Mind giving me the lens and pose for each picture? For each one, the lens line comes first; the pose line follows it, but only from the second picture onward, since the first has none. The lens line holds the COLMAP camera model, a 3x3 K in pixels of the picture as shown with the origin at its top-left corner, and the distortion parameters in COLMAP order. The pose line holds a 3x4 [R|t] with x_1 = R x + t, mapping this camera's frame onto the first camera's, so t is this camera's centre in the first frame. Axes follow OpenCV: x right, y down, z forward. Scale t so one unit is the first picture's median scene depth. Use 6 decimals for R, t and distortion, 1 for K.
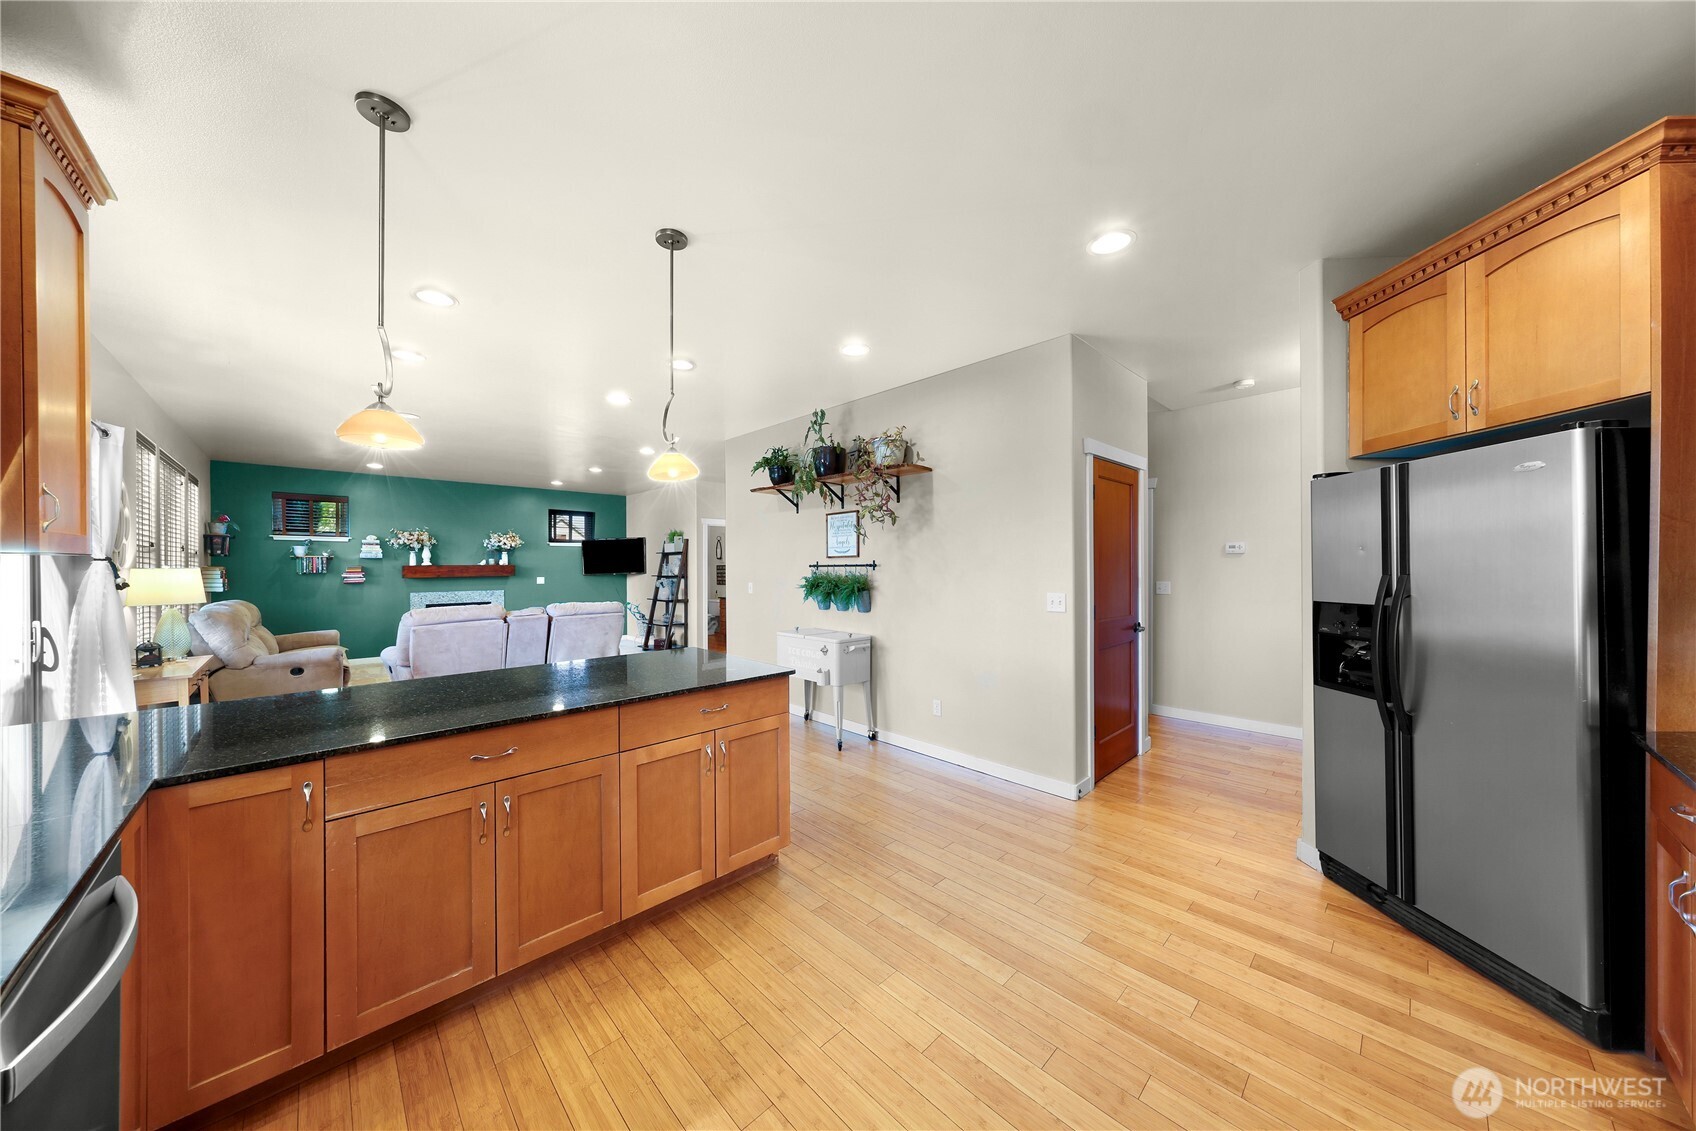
lens RADIAL K [[532.4, 0, 842.0], [0, 532.4, 570.2], [0, 0, 1]] dist [0.000714, -0.000110]
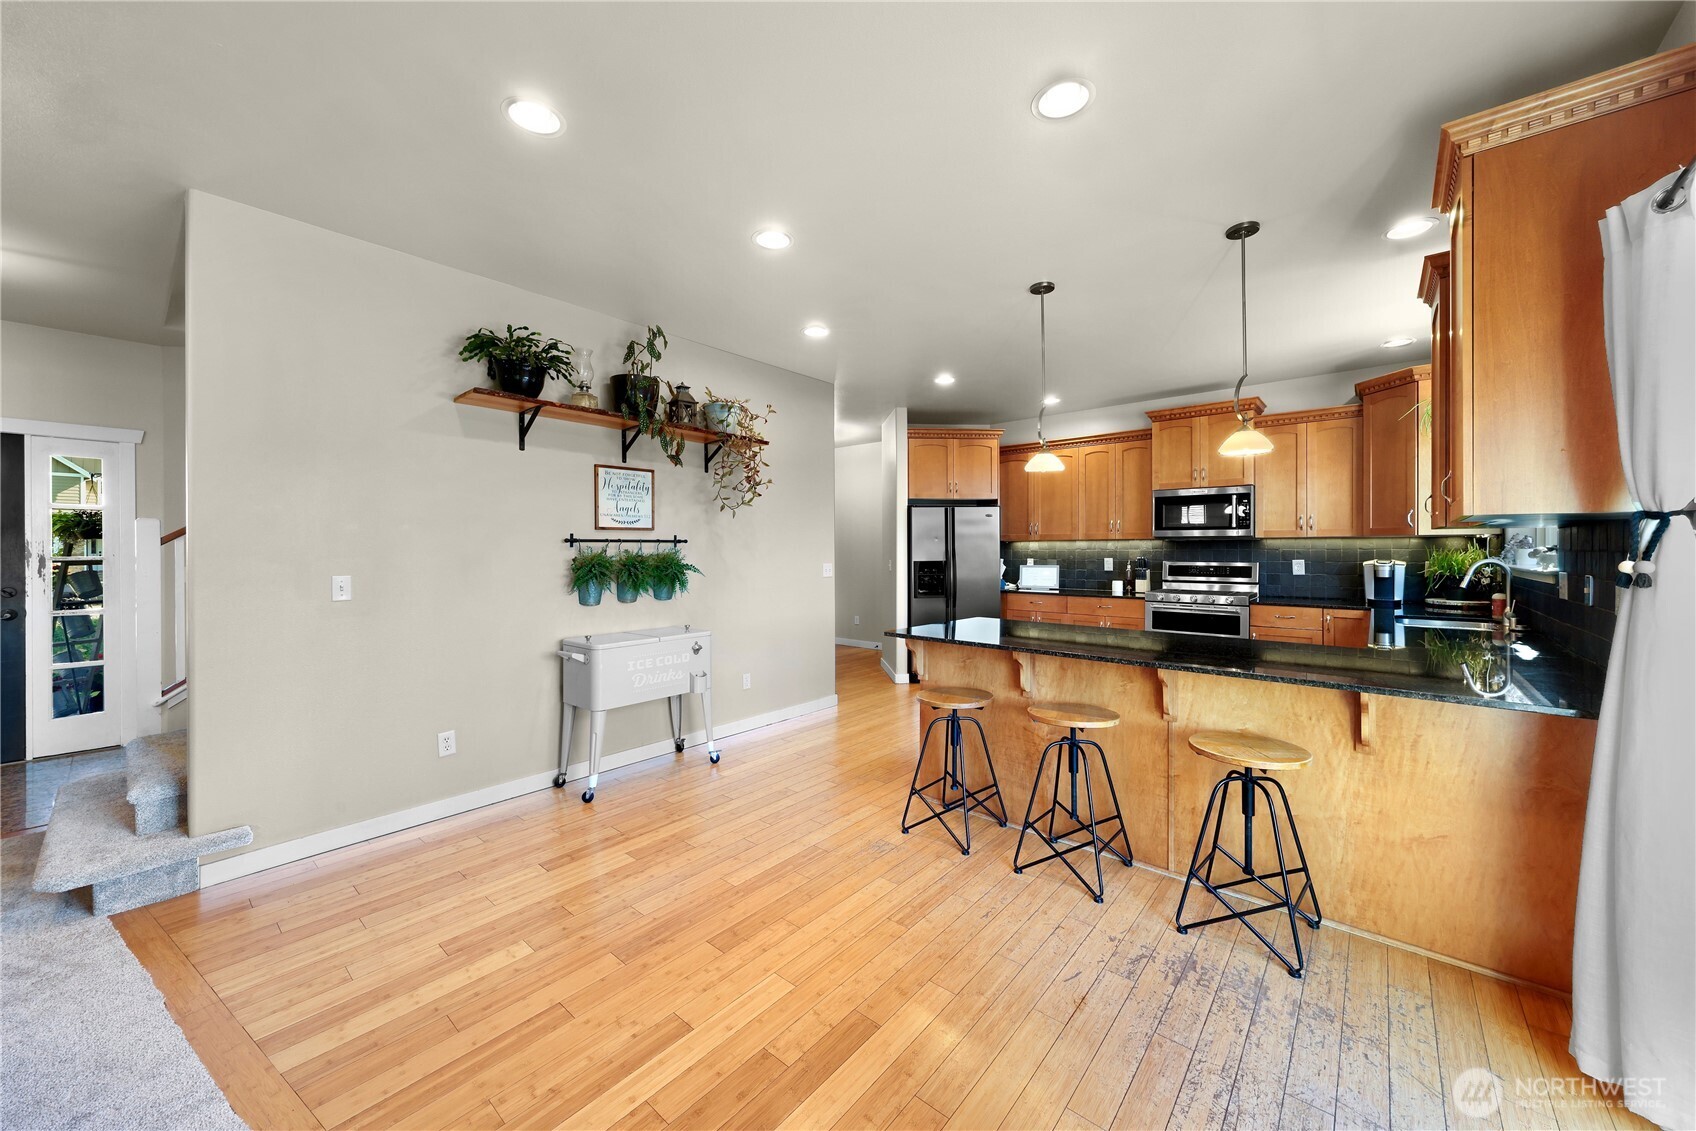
lens RADIAL K [[625.4, 0, 844.8], [0, 625.4, 549.9], [0, 0, 1]] dist [0.006732, -0.001374]
pose [[-0.084112, 0.004600, 0.996446, -0.519150], [0.008398, 0.999957, -0.003907, 0.005871], [-0.996421, 0.008039, -0.084147, 0.457787]]
